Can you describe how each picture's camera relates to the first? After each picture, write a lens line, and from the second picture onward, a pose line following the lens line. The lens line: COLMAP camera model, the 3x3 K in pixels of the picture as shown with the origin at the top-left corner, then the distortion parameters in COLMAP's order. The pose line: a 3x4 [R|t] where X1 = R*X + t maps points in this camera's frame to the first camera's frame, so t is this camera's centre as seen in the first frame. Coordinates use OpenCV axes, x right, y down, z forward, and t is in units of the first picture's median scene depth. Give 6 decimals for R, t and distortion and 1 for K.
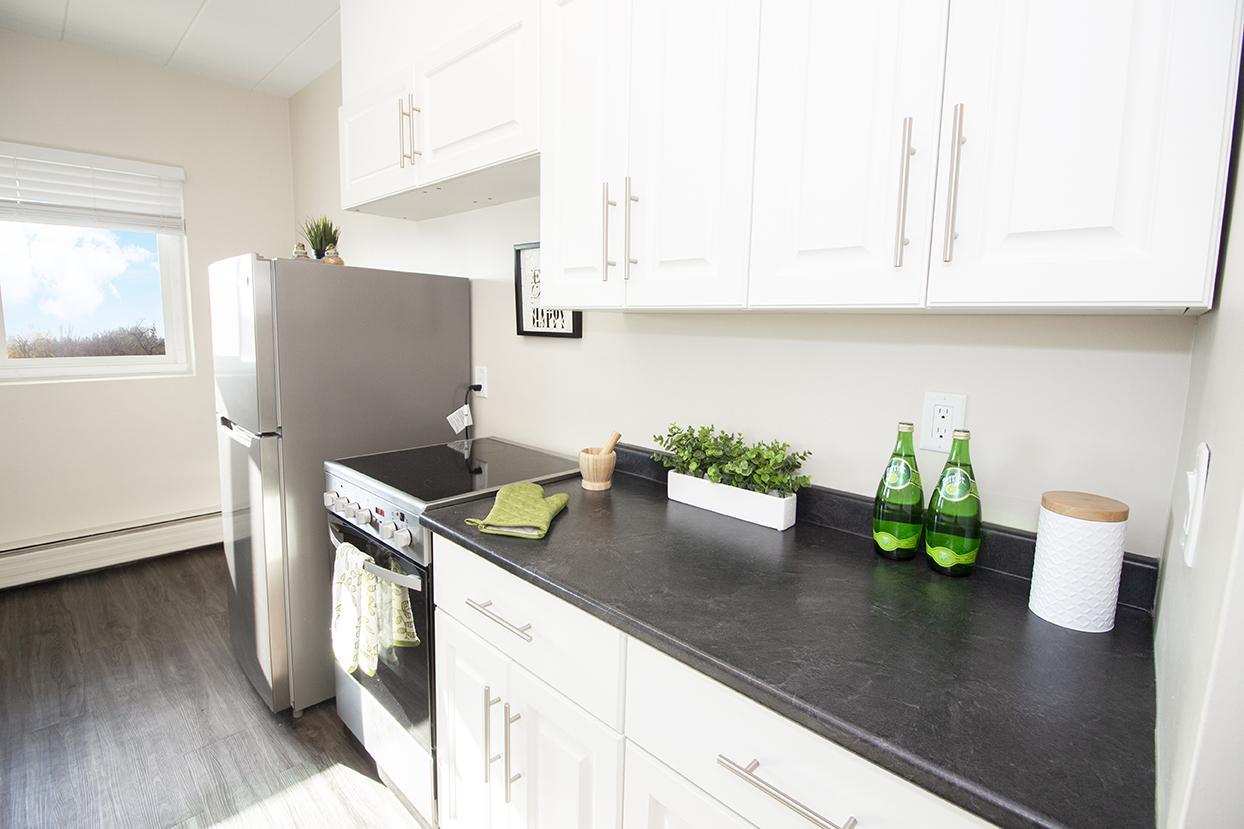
lens RADIAL K [[576.5, 0, 622.5], [0, 576.5, 396.8], [0, 0, 1]] dist [-0.002937, -0.011448]
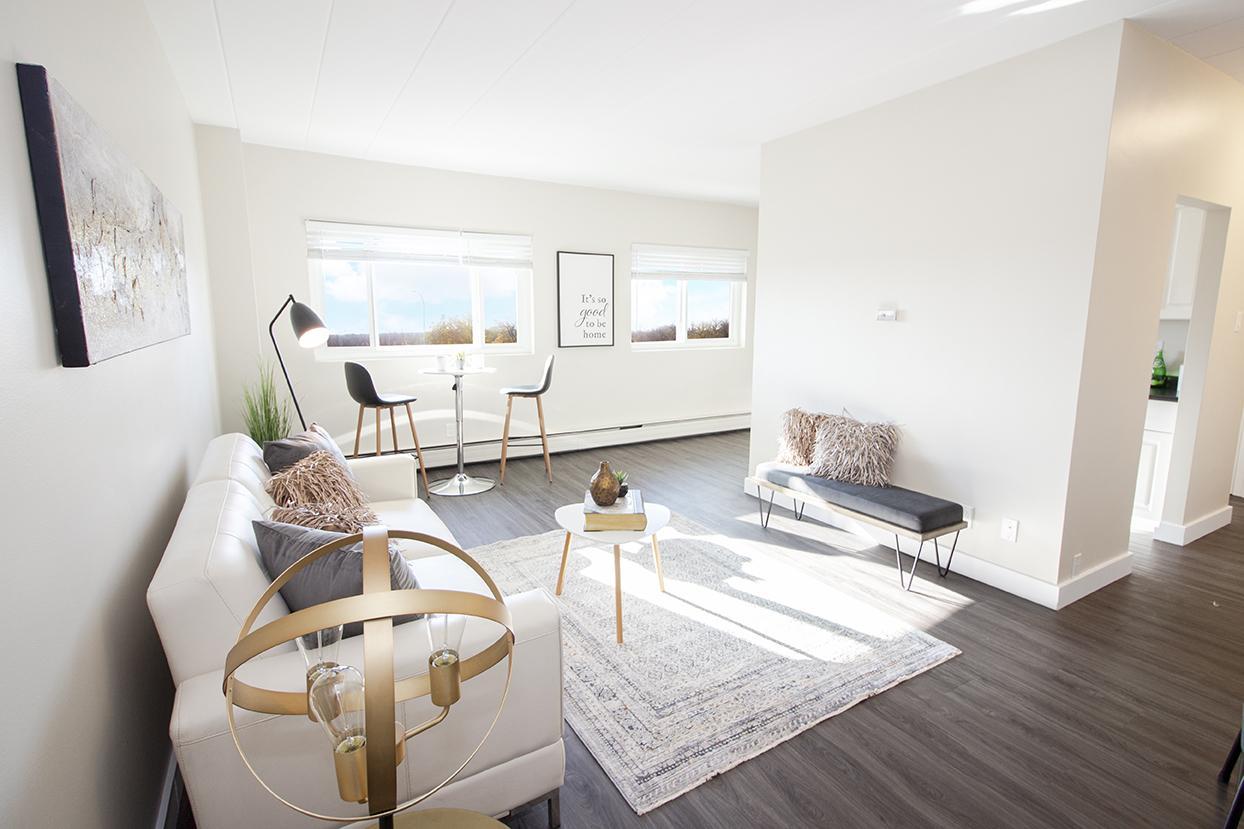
lens RADIAL K [[588.9, 0, 625.6], [0, 588.9, 399.9], [0, 0, 1]] dist [-0.000490, -0.000140]
pose [[0.961630, 0.019463, -0.273658, -0.967281], [-0.016913, 0.999789, 0.011673, 0.232498], [0.273827, -0.006597, 0.961756, -2.066435]]
